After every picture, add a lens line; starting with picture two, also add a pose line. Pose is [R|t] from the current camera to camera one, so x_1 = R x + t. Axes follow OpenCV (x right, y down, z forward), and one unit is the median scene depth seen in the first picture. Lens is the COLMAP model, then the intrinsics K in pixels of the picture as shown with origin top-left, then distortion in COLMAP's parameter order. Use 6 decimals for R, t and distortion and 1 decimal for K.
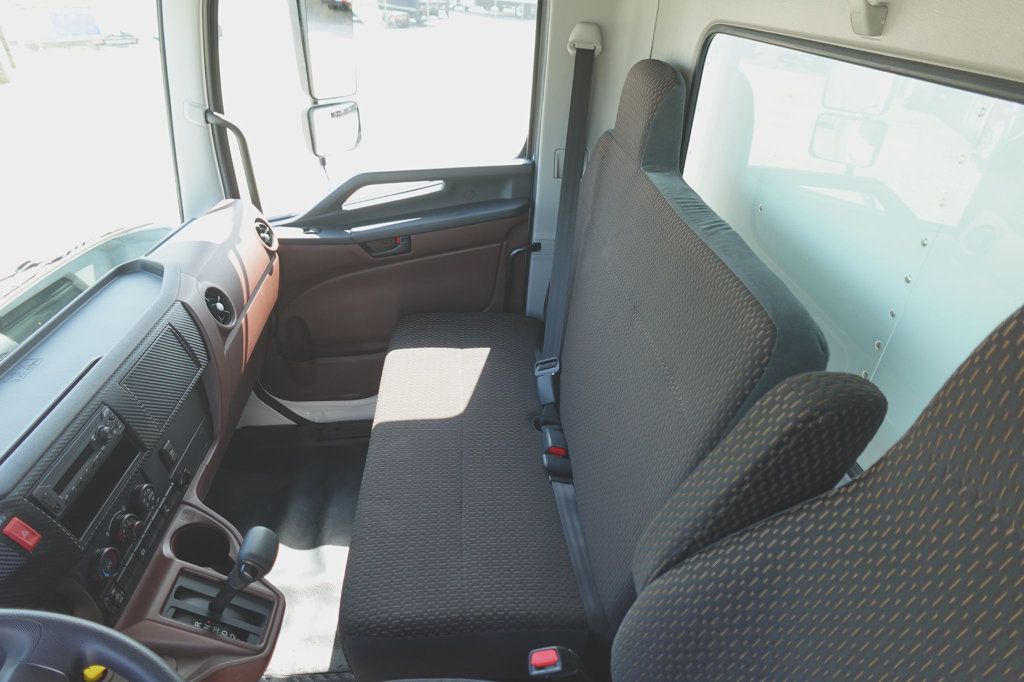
lens RADIAL K [[566.7, 0, 511.4], [0, 566.7, 350.9], [0, 0, 1]] dist [0.002094, 0.001212]
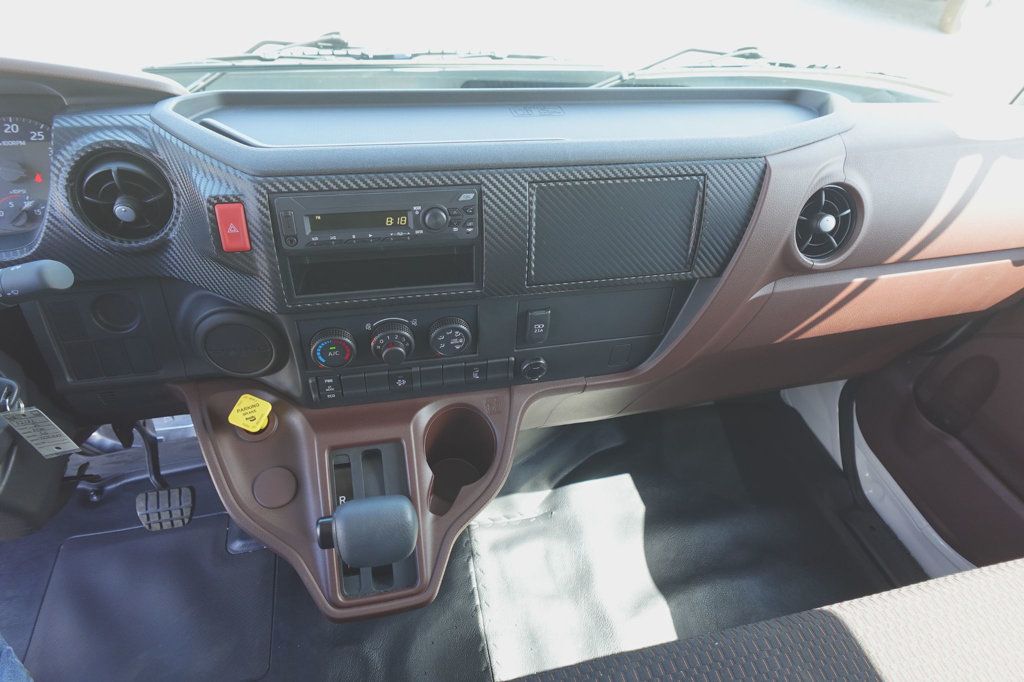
lens RADIAL K [[579.4, 0, 516.9], [0, 579.4, 341.9], [0, 0, 1]] dist [-0.017448, 0.000037]
pose [[0.155419, 0.677332, -0.719073, -0.103066], [-0.609043, 0.638812, 0.470093, -0.085083], [0.777761, 0.364885, 0.511807, 0.549546]]
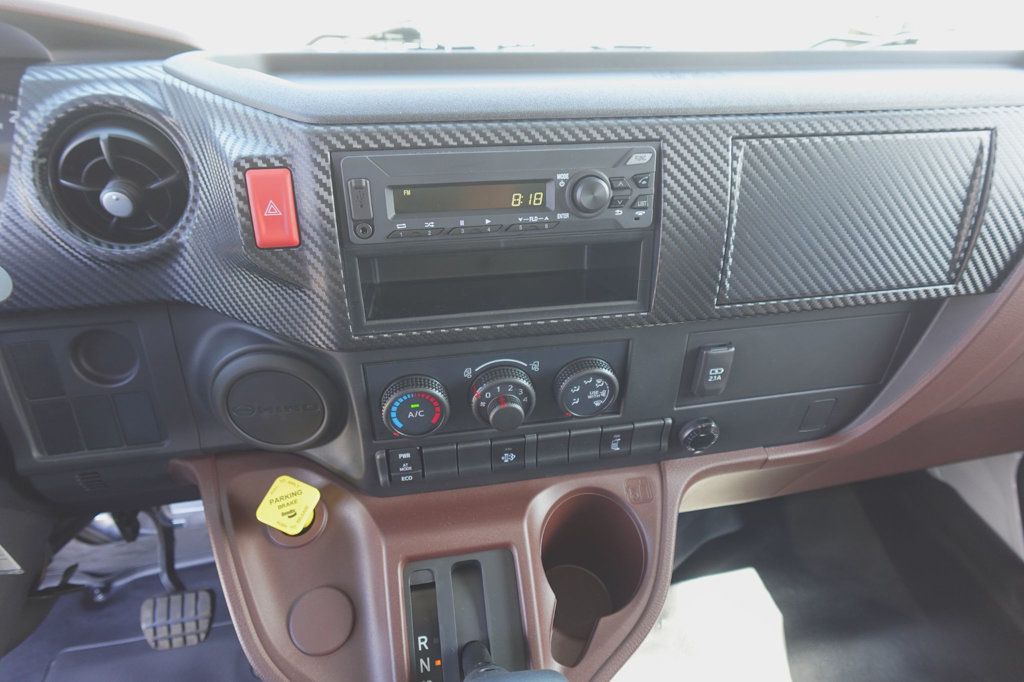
lens RADIAL K [[579.4, 0, 516.9], [0, 579.4, 341.9], [0, 0, 1]] dist [-0.017448, 0.000037]
pose [[0.117360, 0.588238, -0.800127, -0.236636], [-0.574568, 0.697372, 0.428419, 0.052548], [0.809999, 0.409448, 0.419826, 0.577807]]
